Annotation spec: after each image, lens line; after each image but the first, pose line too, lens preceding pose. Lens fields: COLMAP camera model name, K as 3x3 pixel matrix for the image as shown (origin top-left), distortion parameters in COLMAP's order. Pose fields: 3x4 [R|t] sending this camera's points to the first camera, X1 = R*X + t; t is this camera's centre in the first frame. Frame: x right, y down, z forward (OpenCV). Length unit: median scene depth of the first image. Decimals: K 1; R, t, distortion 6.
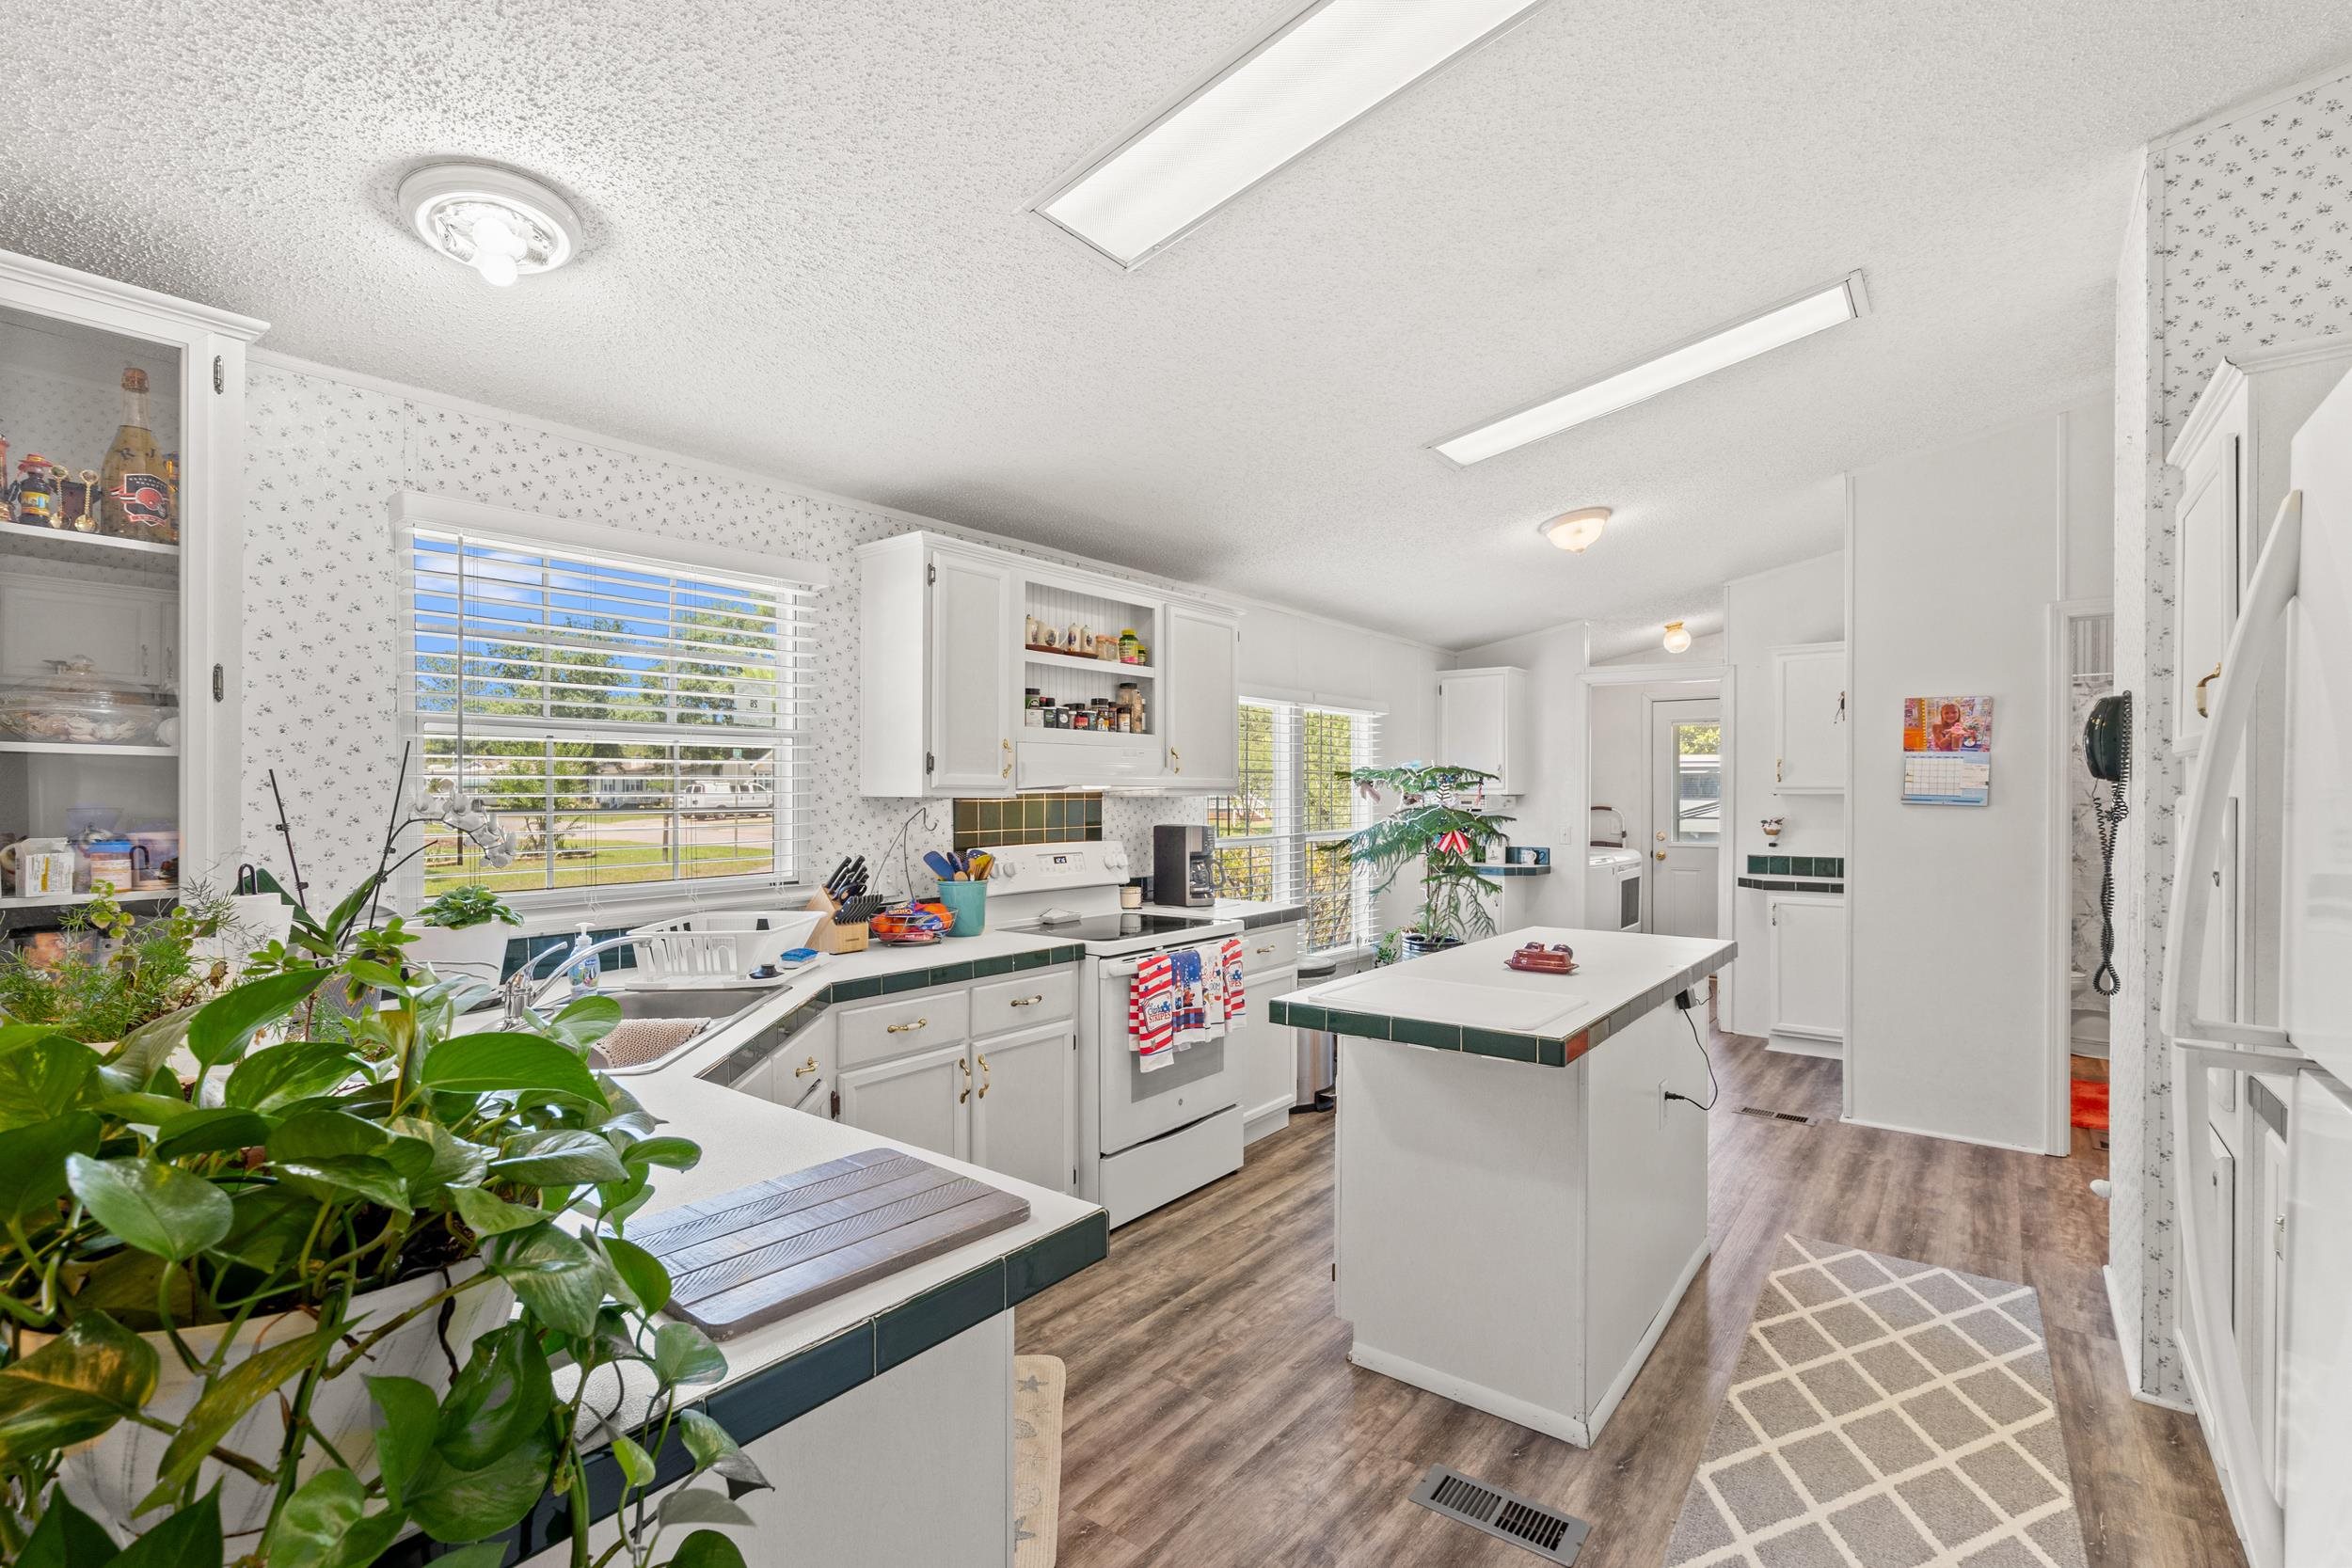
lens RADIAL K [[1066.5, 0, 1179.7], [0, 1066.5, 789.9], [0, 0, 1]] dist [0.001356, 0.001684]
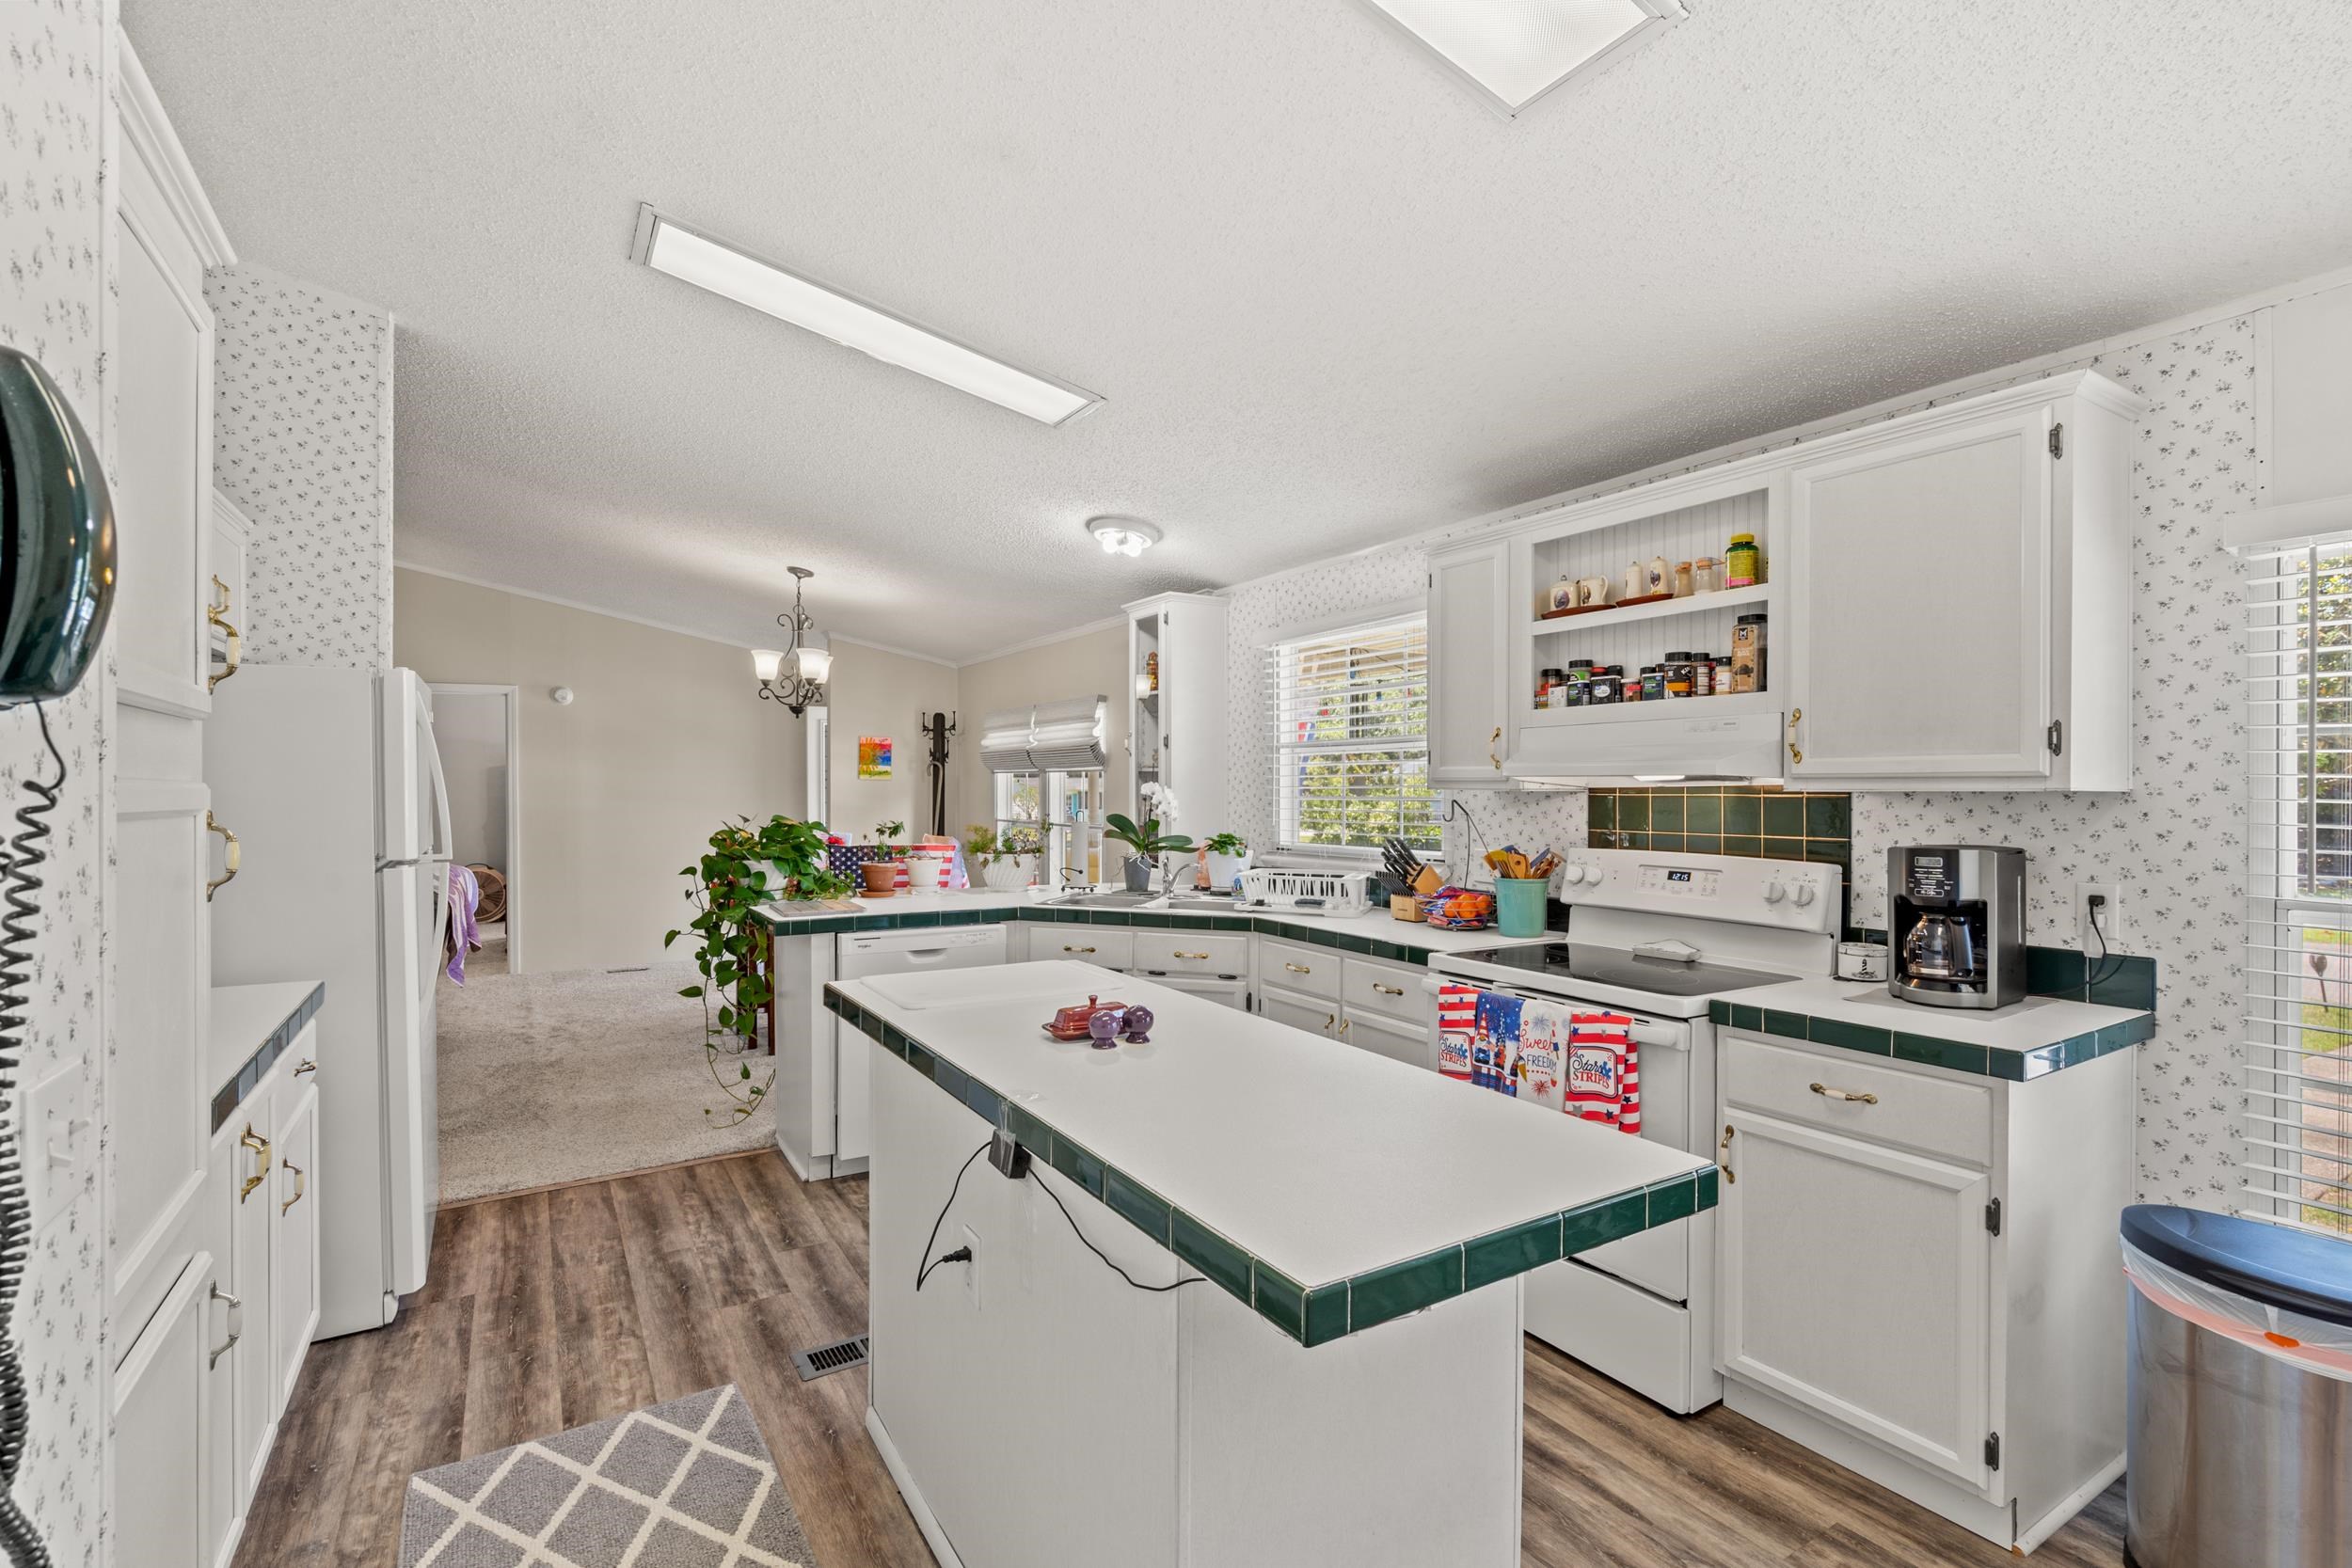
lens RADIAL K [[1066.5, 0, 1179.7], [0, 1066.5, 789.9], [0, 0, 1]] dist [0.001356, 0.001684]
pose [[-0.350692, 0.000436, -0.936491, 0.810638], [-0.000499, 1.000000, 0.000653, 0.006244], [0.936491, 0.000696, -0.350692, 1.076434]]
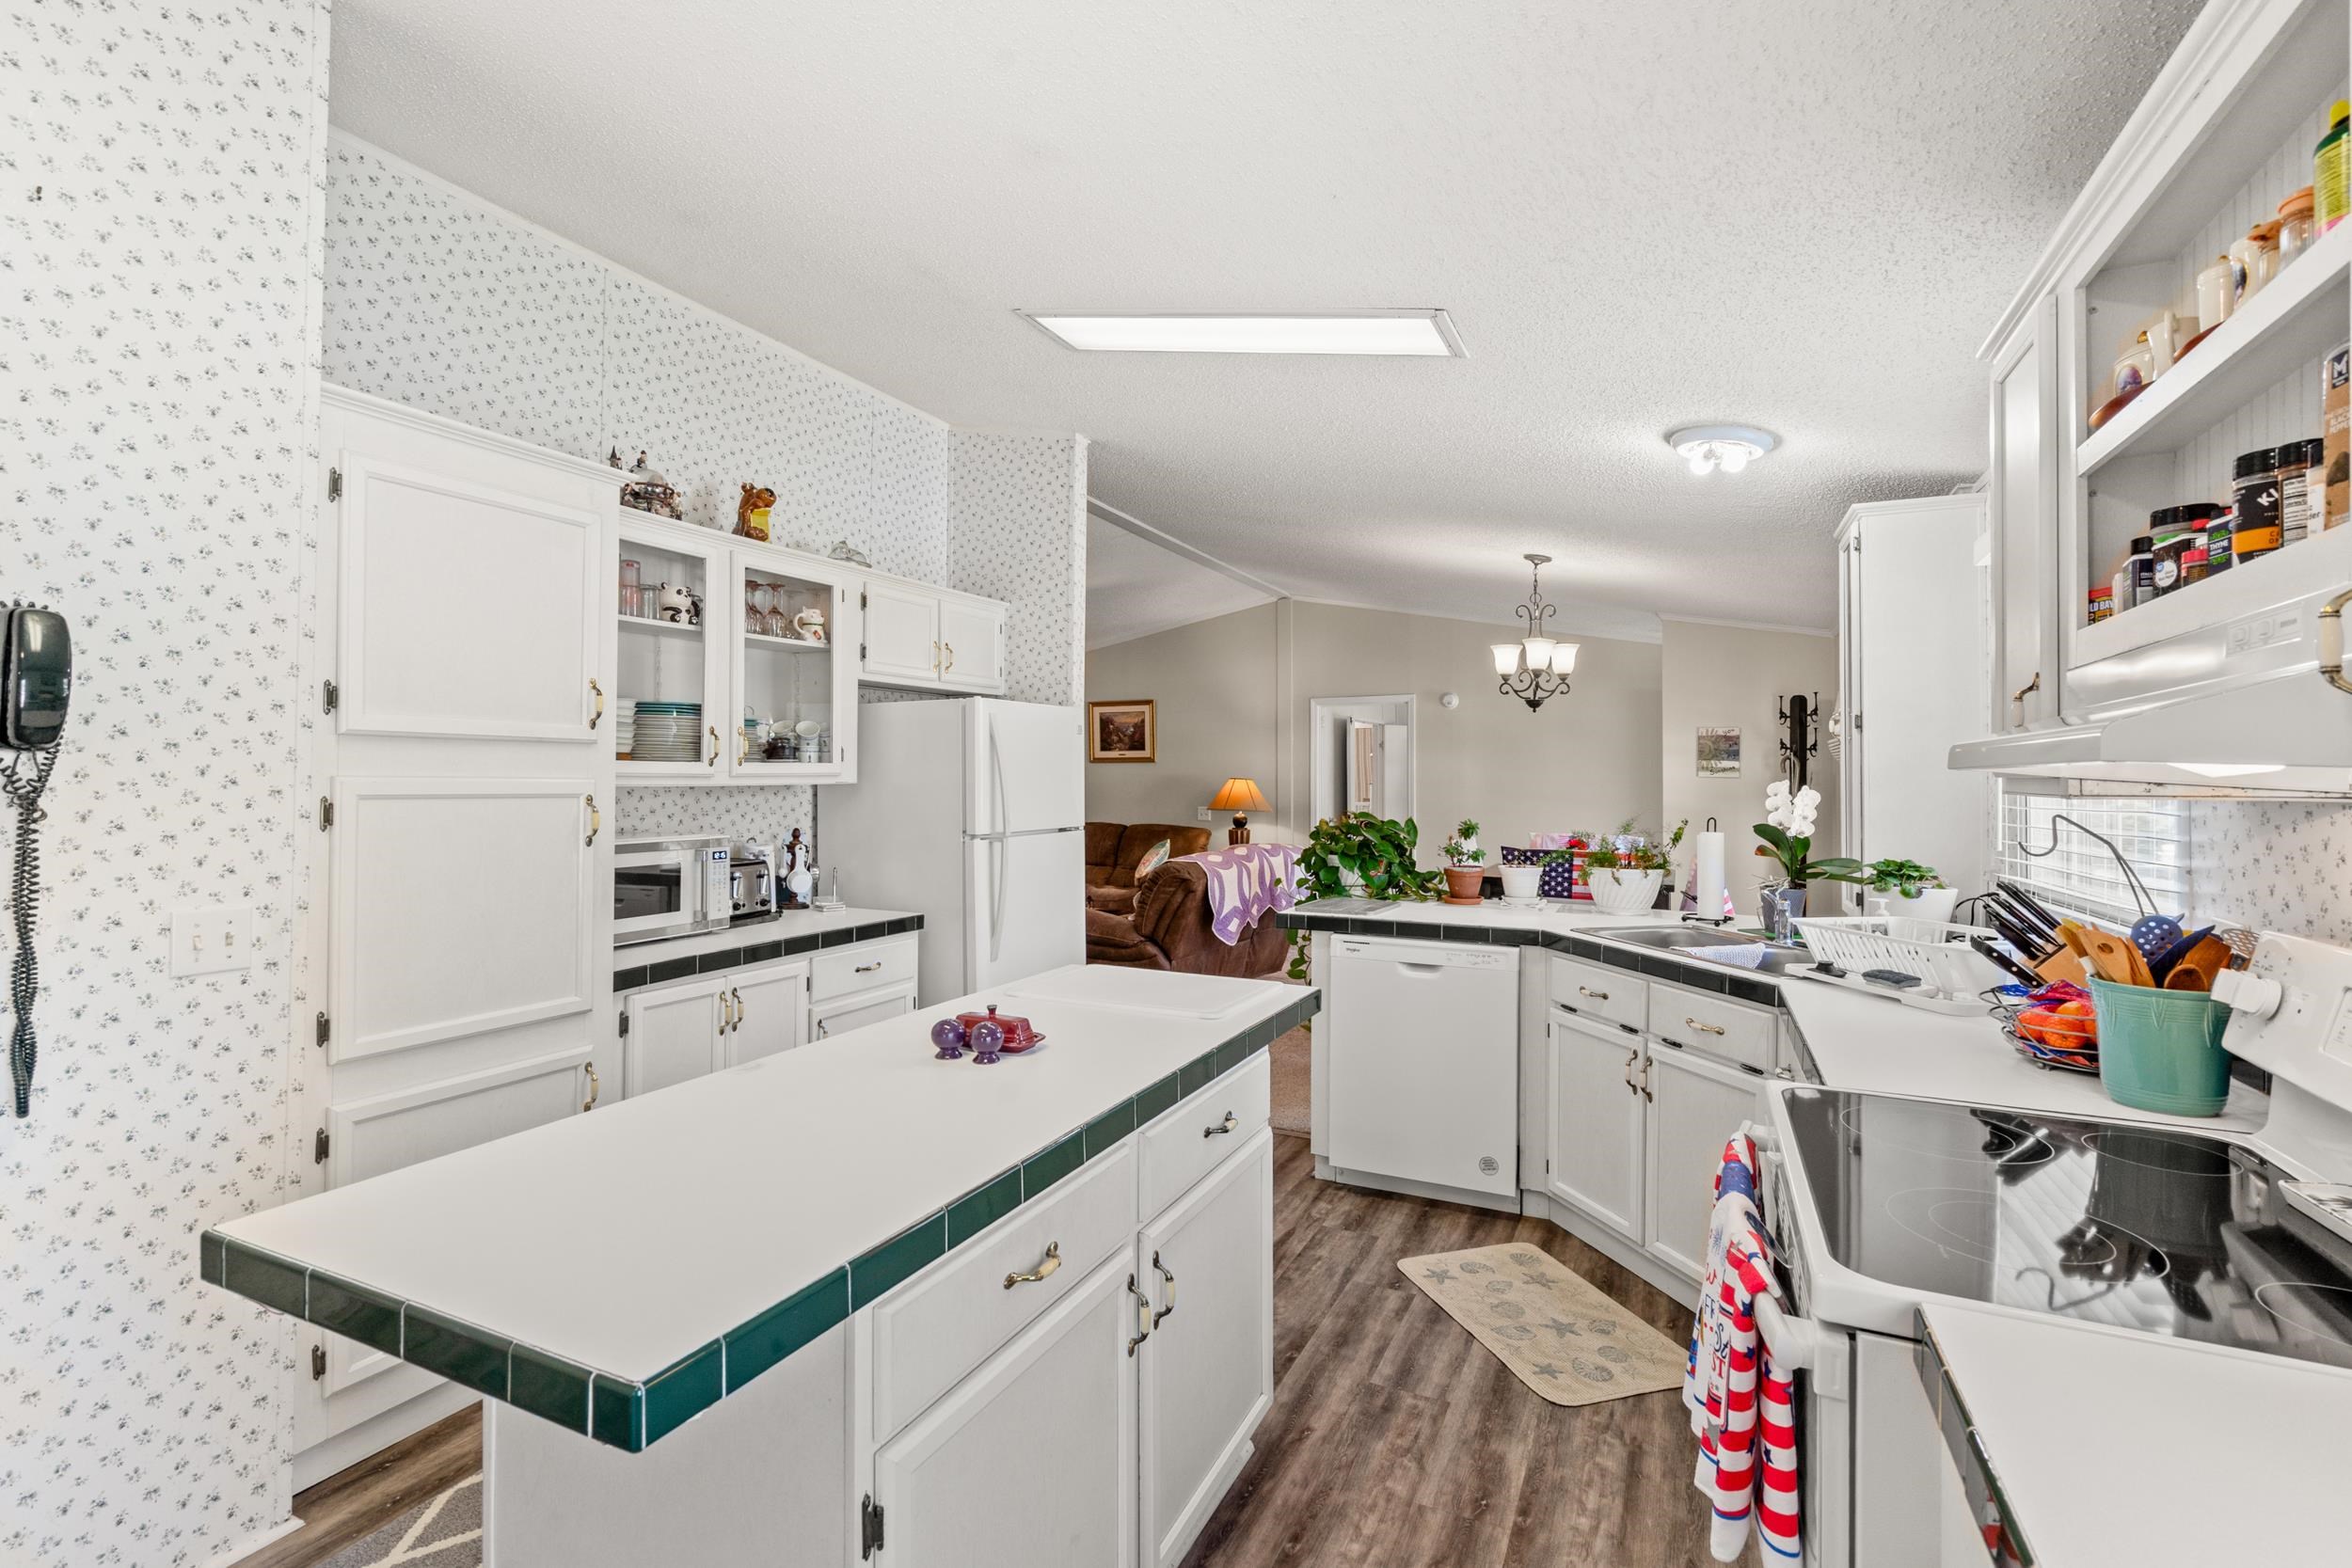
lens RADIAL K [[1081.1, 0, 1177.6], [0, 1081.1, 768.5], [0, 0, 1]] dist [-0.006363, 0.001053]
pose [[-0.977447, -0.010742, -0.210907, 0.305449], [-0.008193, 0.999882, -0.012958, 0.003880], [0.211021, -0.010938, -0.977420, 1.392107]]
